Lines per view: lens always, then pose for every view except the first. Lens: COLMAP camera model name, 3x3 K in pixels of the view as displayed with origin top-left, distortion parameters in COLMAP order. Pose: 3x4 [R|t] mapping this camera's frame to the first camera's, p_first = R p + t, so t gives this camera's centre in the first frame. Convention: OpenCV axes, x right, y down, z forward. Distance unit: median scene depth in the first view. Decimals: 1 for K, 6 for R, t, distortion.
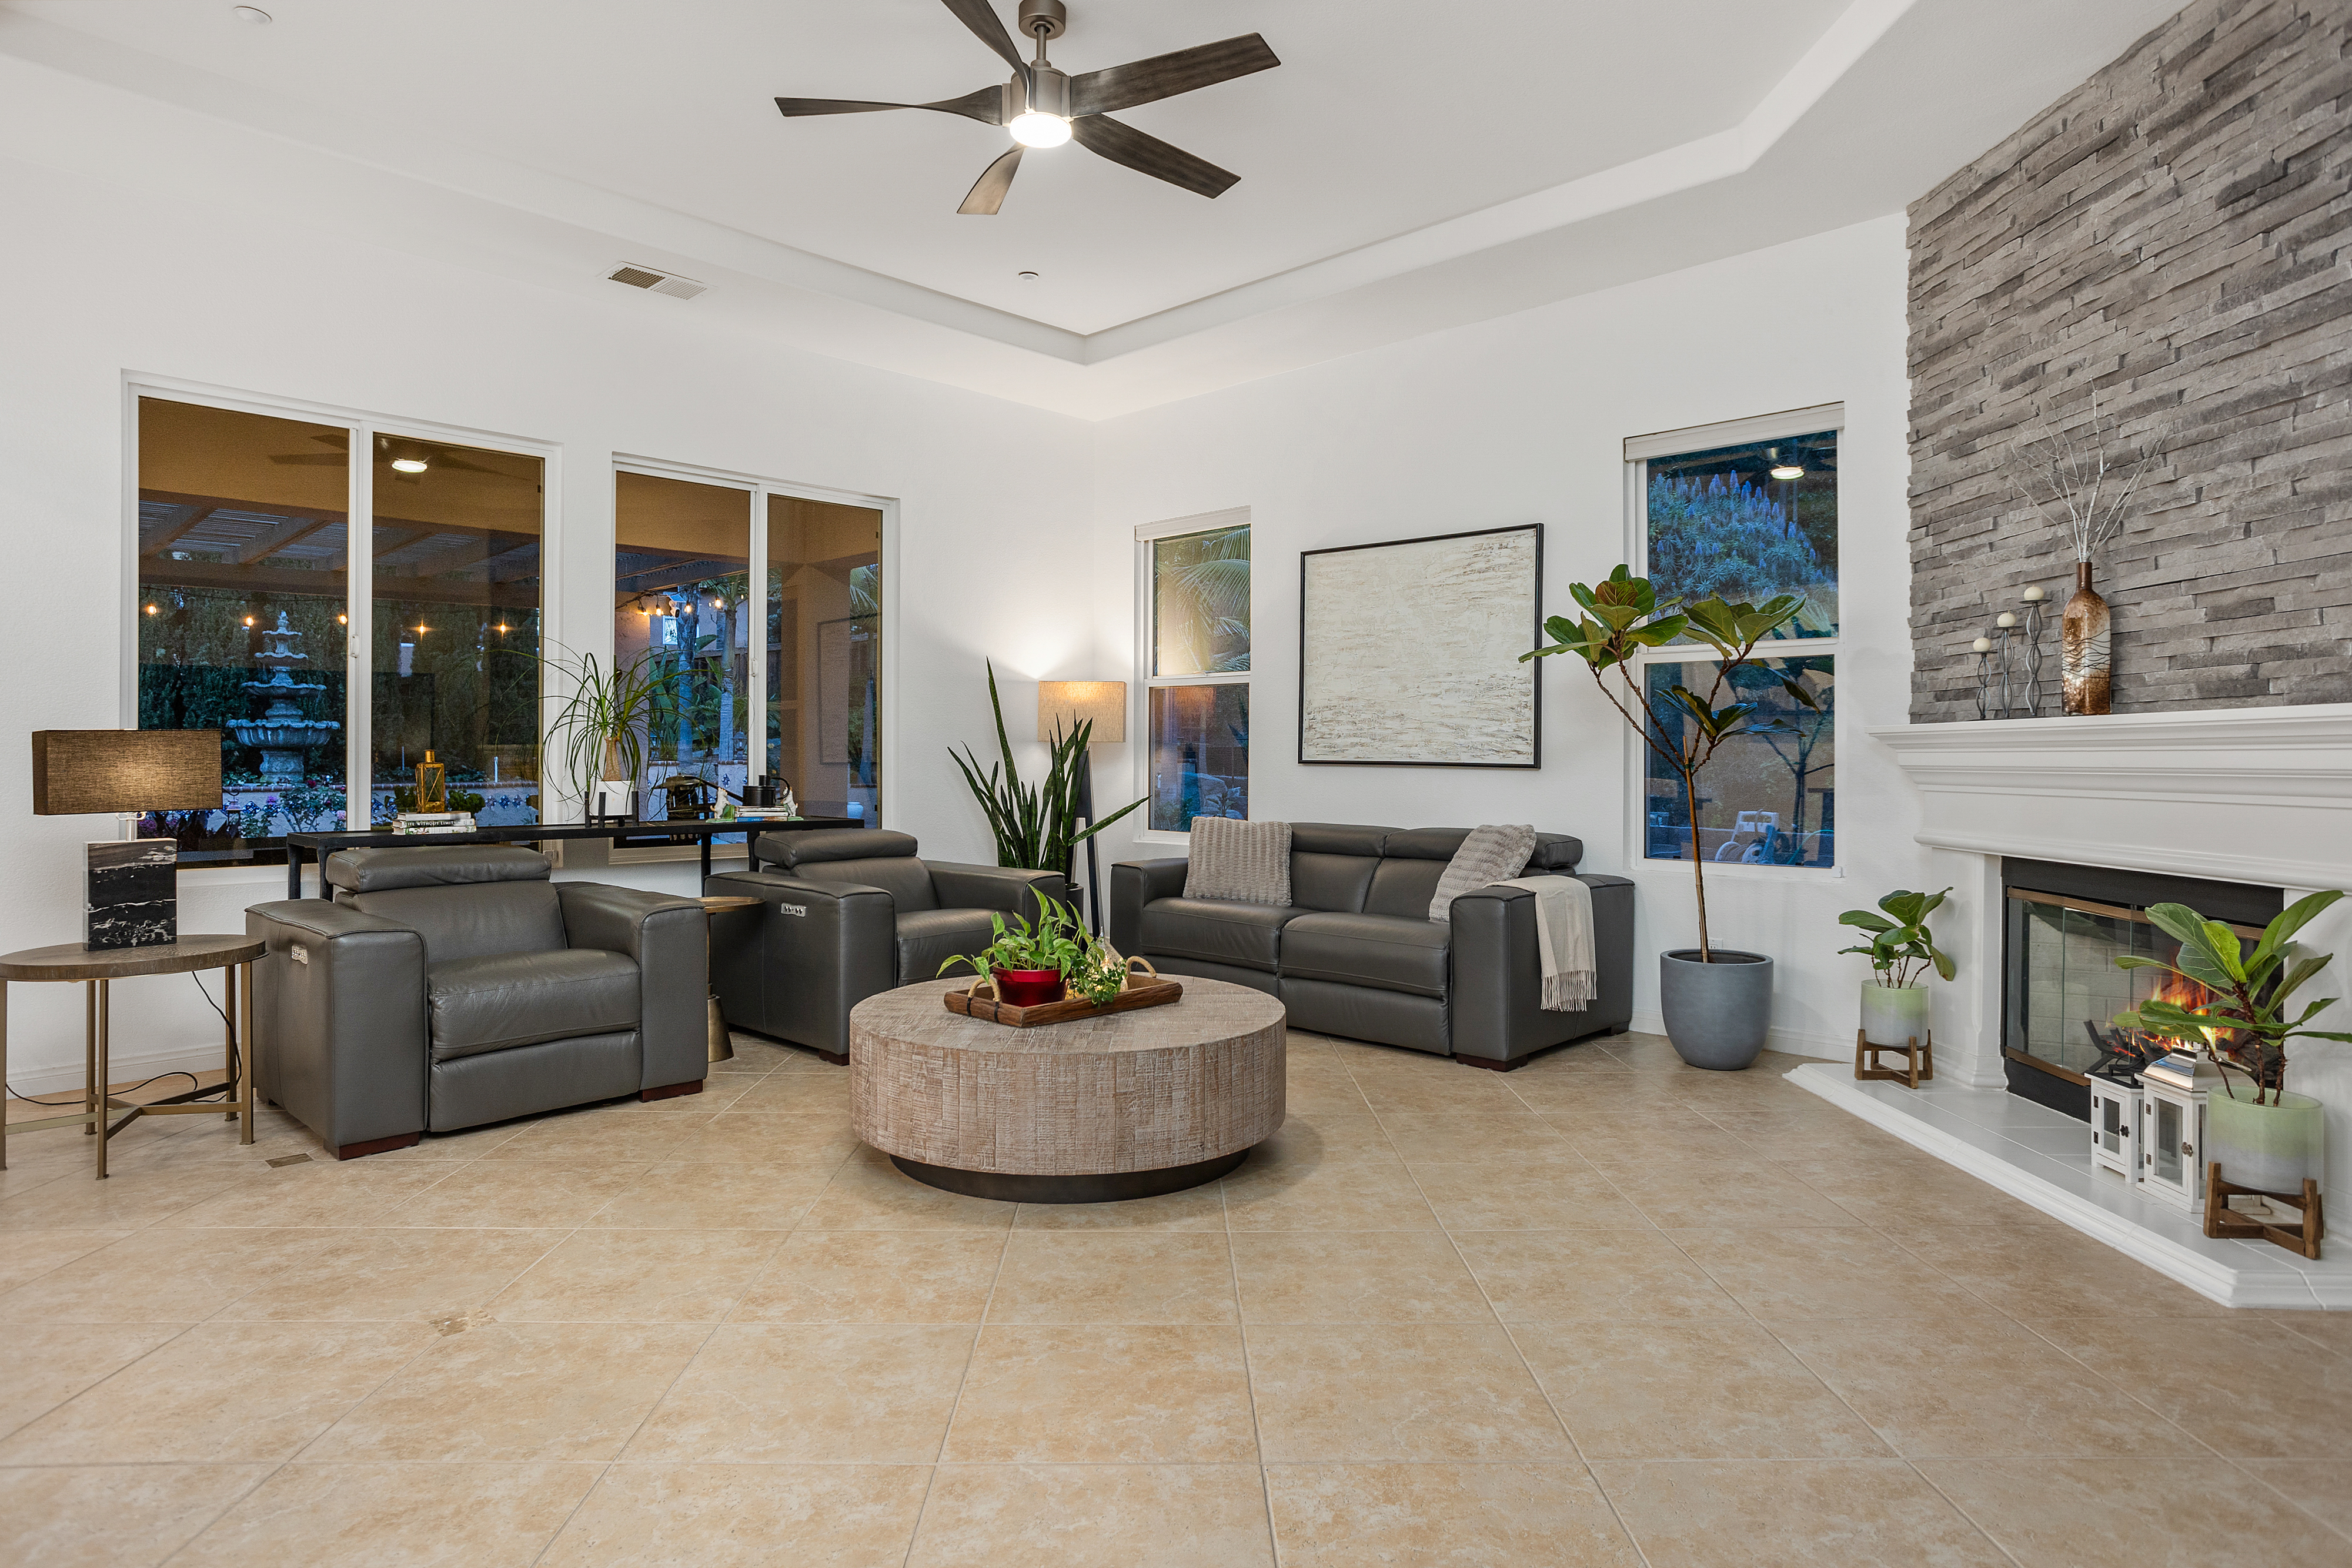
lens RADIAL K [[1307.6, 0, 1174.4], [0, 1307.6, 748.3], [0, 0, 1]] dist [-0.045893, 0.035050]
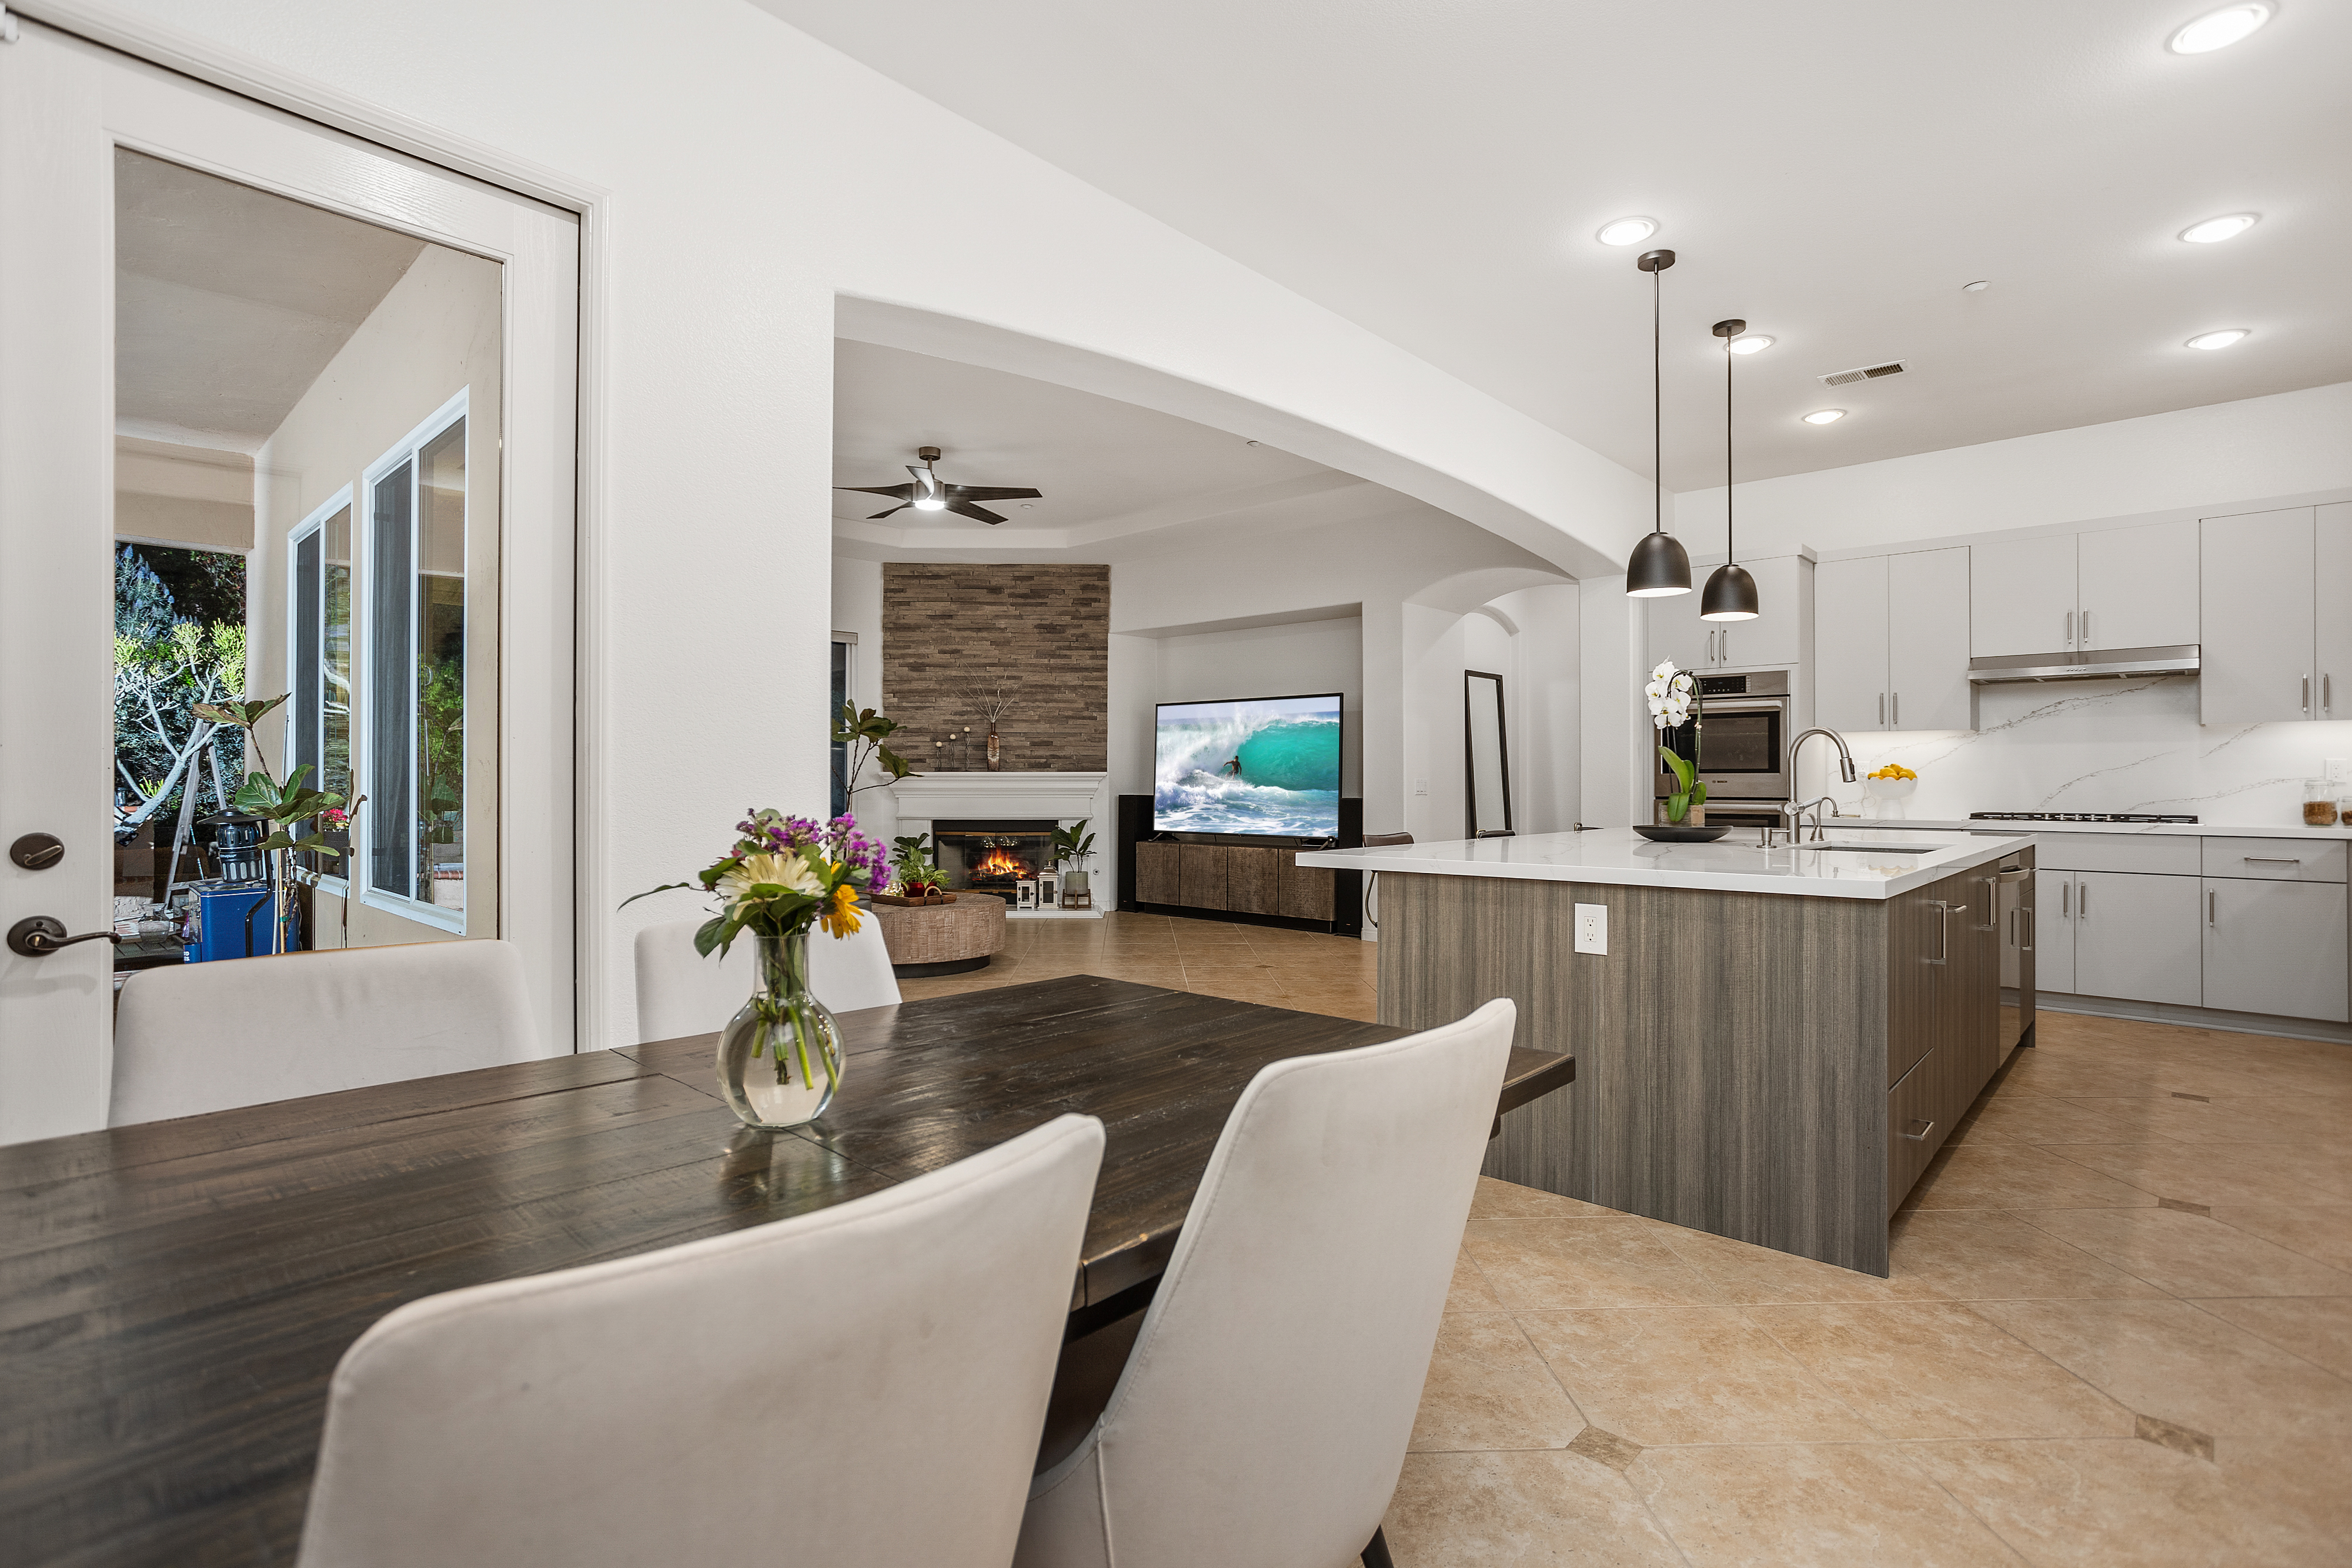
lens RADIAL K [[1137.6, 0, 1166.9], [0, 1137.6, 769.6], [0, 0, 1]] dist [-0.045711, 0.028930]
pose [[-0.019362, 0.007882, 0.999781, -1.899958], [-0.007830, 0.999937, -0.008035, -0.010526], [-0.999782, -0.007984, -0.019299, 0.581735]]
